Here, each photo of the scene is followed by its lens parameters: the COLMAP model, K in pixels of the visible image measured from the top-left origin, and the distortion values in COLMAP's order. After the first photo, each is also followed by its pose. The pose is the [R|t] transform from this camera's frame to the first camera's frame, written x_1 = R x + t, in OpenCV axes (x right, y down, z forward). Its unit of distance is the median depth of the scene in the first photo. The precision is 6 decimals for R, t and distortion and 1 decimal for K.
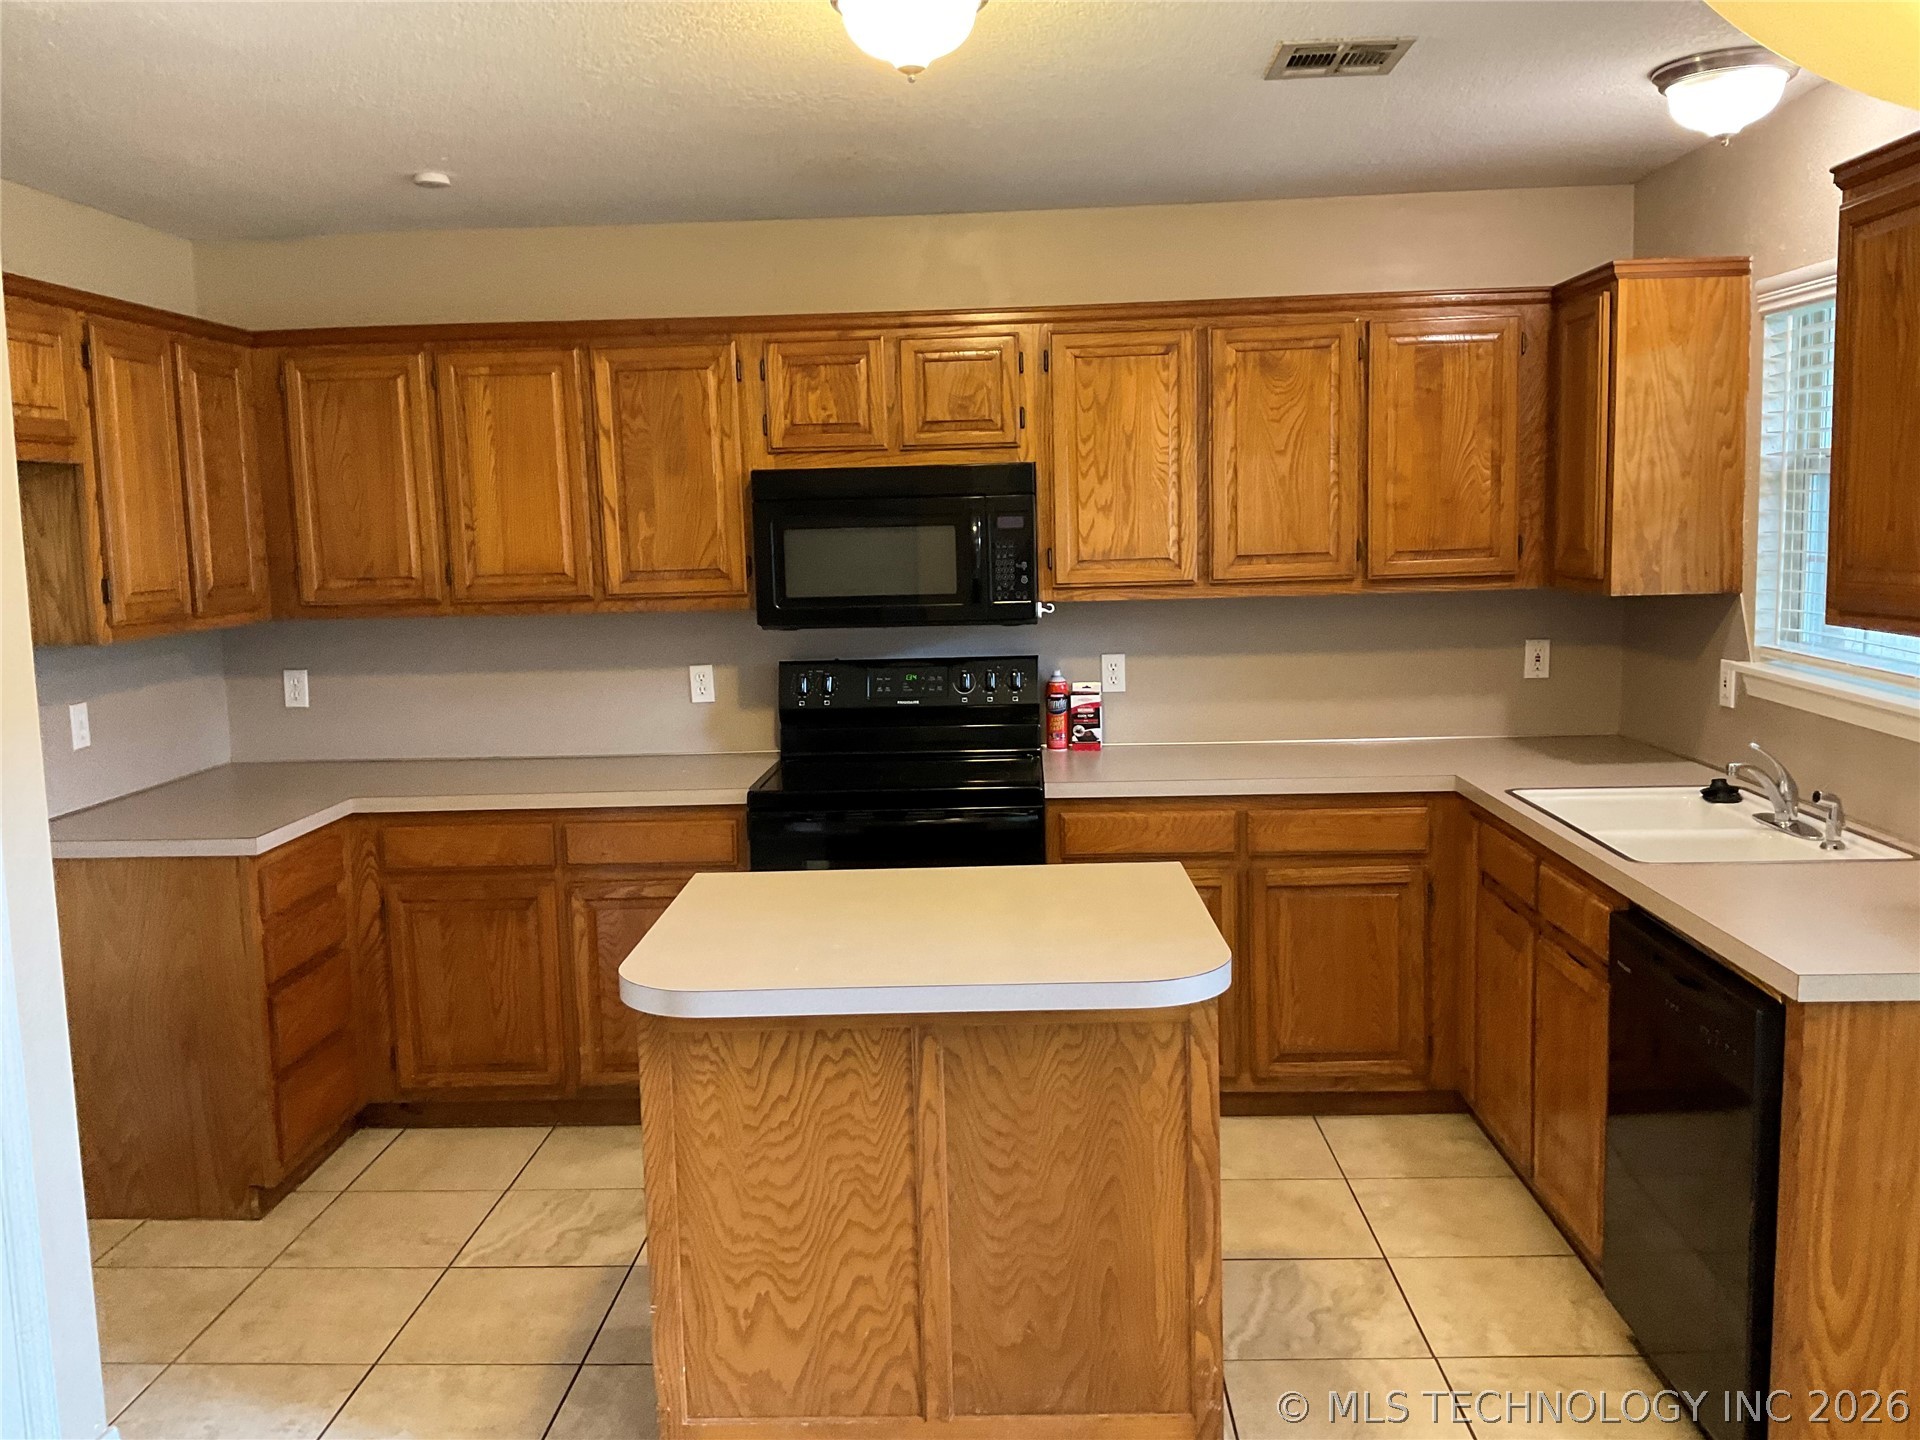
lens RADIAL K [[1576.9, 0, 954.1], [0, 1576.9, 715.6], [0, 0, 1]] dist [0.091748, -0.181039]
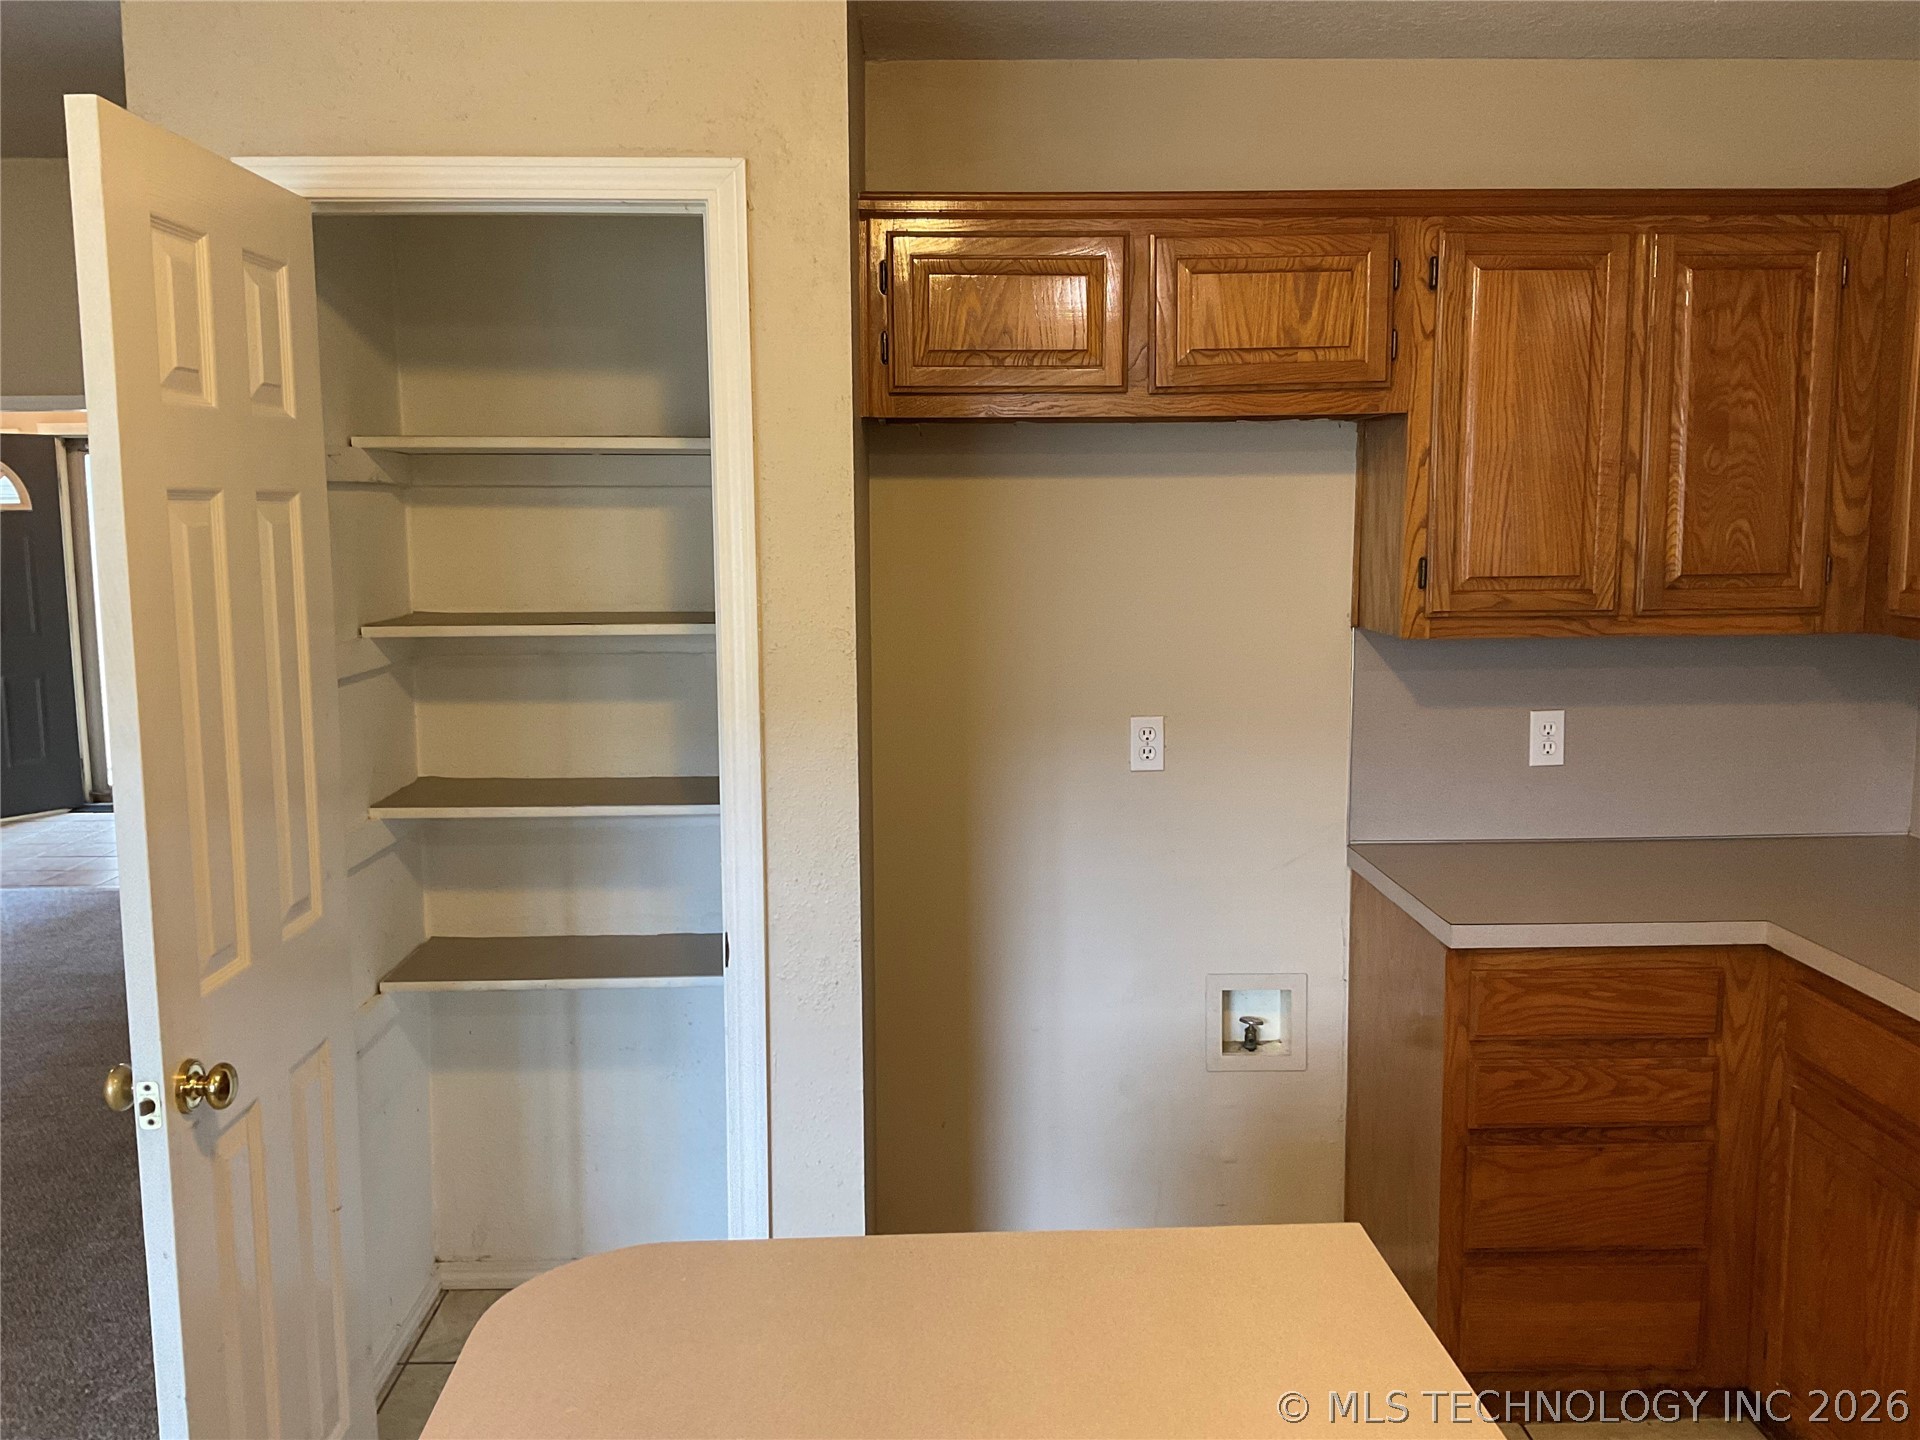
lens RADIAL K [[1576.9, 0, 954.1], [0, 1576.9, 715.6], [0, 0, 1]] dist [0.091748, -0.181039]
pose [[0.078786, 0.149588, -0.985605, 0.214577], [-0.112488, 0.983697, 0.140307, -0.082895], [0.990525, 0.099815, 0.094328, 0.620746]]
